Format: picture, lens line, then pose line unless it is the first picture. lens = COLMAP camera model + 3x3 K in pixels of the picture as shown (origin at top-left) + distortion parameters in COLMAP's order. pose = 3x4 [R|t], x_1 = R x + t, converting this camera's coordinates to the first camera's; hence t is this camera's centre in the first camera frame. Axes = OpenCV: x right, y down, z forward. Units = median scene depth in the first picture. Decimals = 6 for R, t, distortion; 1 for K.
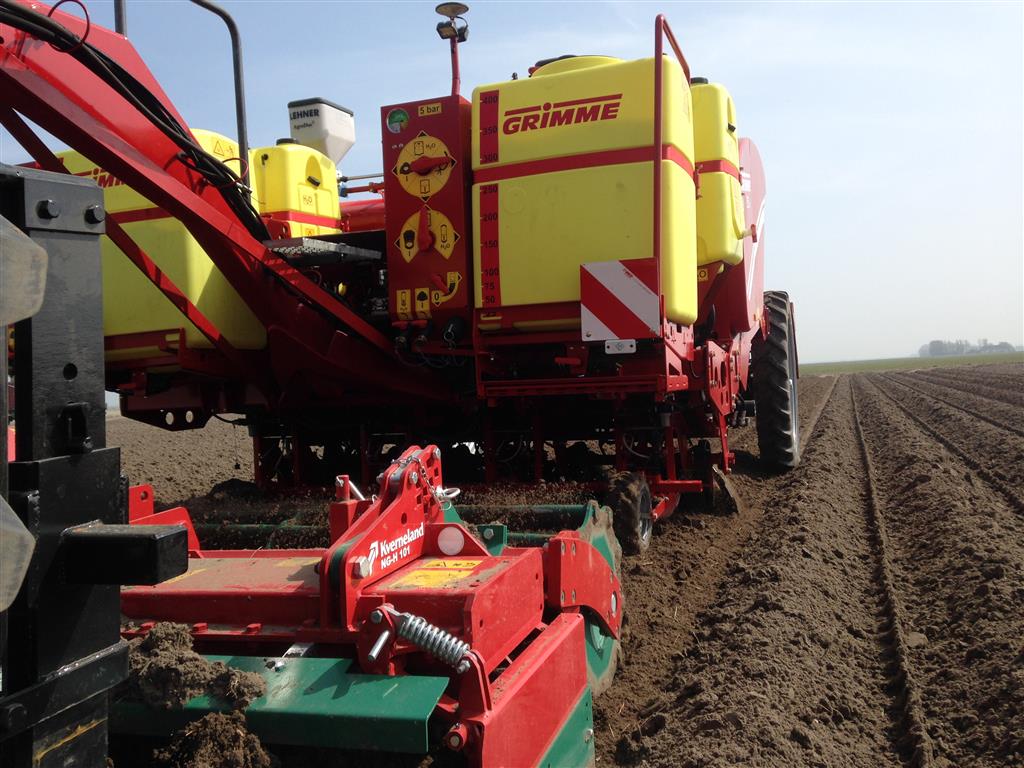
lens RADIAL K [[935.7, 0, 509.6], [0, 935.7, 389.0], [0, 0, 1]] dist [0.046681, 0.000000]
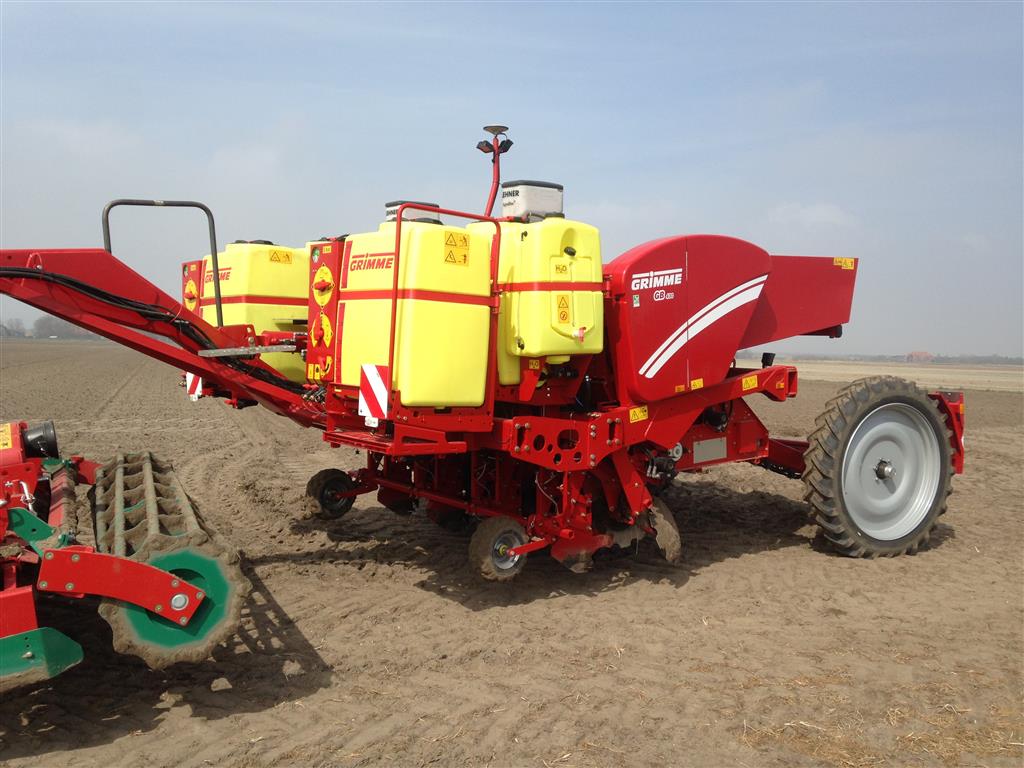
lens RADIAL K [[935.7, 0, 502.6], [0, 935.7, 386.5], [0, 0, 1]] dist [0.046681, 0.000000]
pose [[0.850867, 0.103445, -0.515097, 0.213225], [-0.081773, 0.994552, 0.064654, -0.043229], [0.518978, -0.012891, 0.854690, -0.036155]]
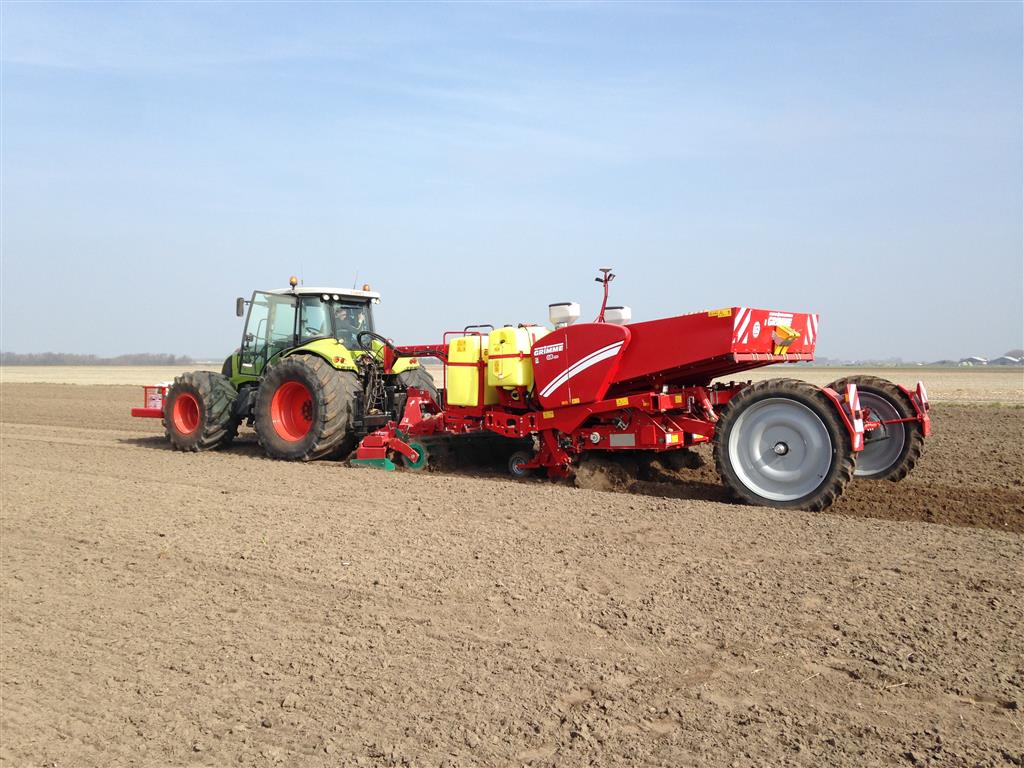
lens RADIAL K [[935.7, 0, 518.5], [0, 935.7, 382.0], [0, 0, 1]] dist [0.046681, 0.000000]
pose [[-0.270787, 0.075537, -0.959671, 0.794052], [0.003113, 0.996980, 0.077595, -0.097549], [0.962634, 0.018025, -0.270204, 0.477904]]
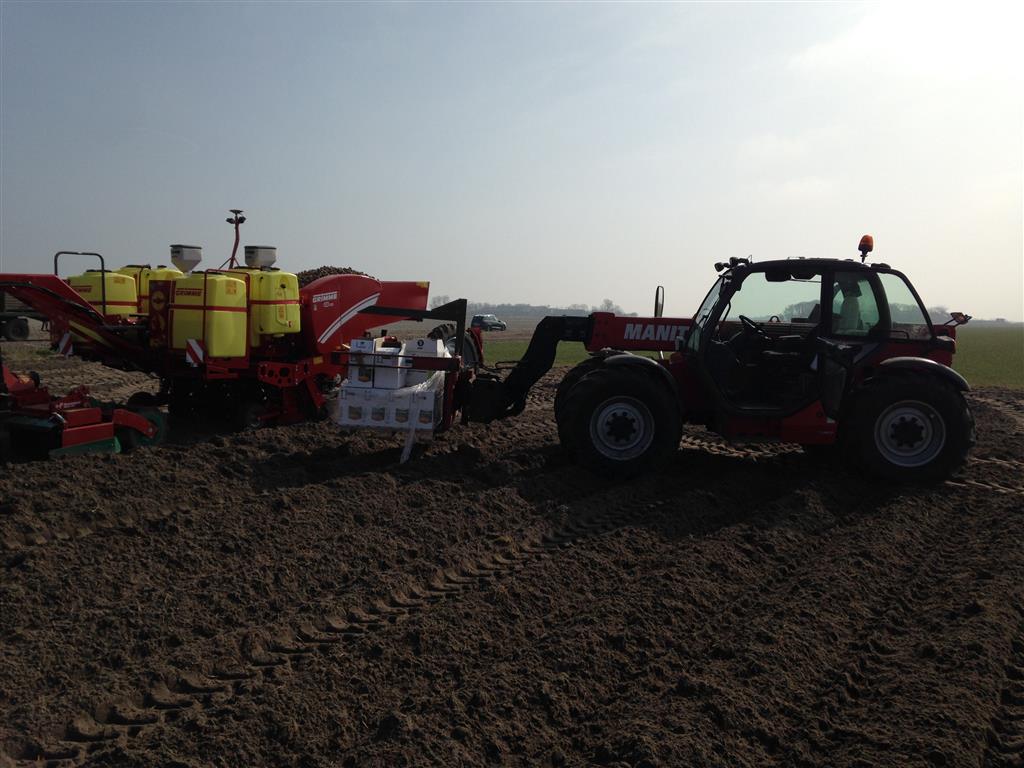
lens RADIAL K [[935.7, 0, 549.1], [0, 935.7, 402.0], [0, 0, 1]] dist [0.046681, 0.000000]
pose [[0.981100, 0.096761, -0.167569, 0.390847], [-0.082487, 0.992505, 0.090163, -0.064705], [0.175038, -0.074636, 0.981729, -0.425132]]
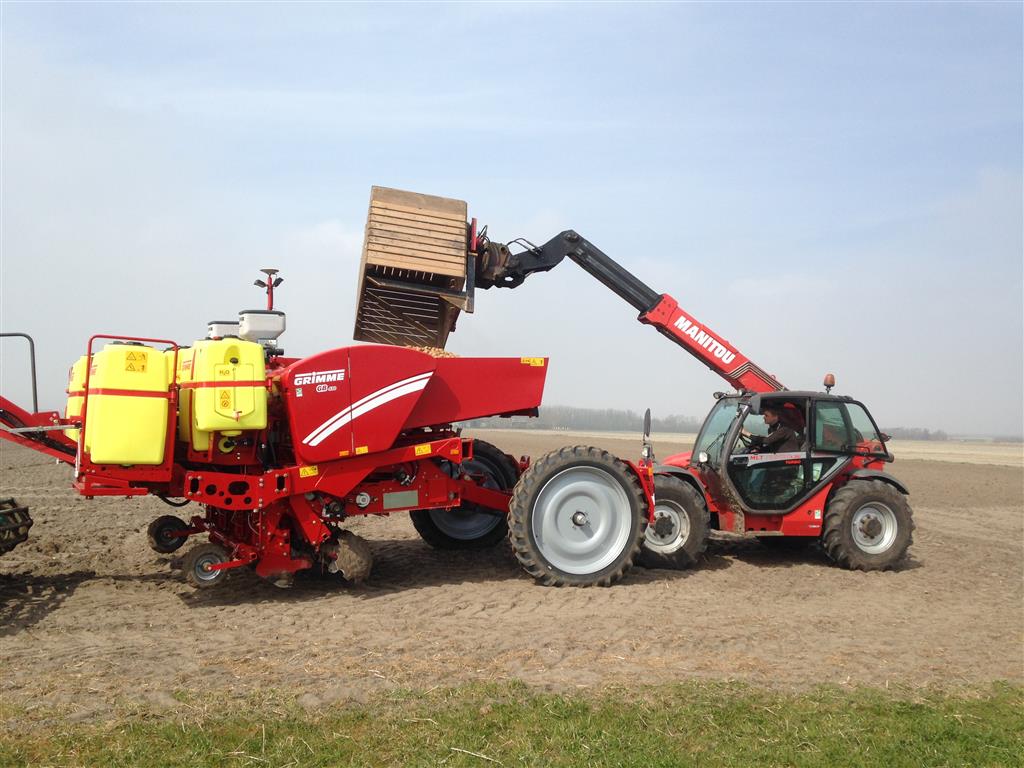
lens RADIAL K [[935.7, 0, 547.7], [0, 935.7, 379.6], [0, 0, 1]] dist [0.046681, 0.000000]
pose [[0.770630, 0.039868, -0.636034, 0.500210], [-0.069391, 0.997357, -0.021559, -0.061880], [0.633493, 0.060749, 0.771360, -0.018462]]
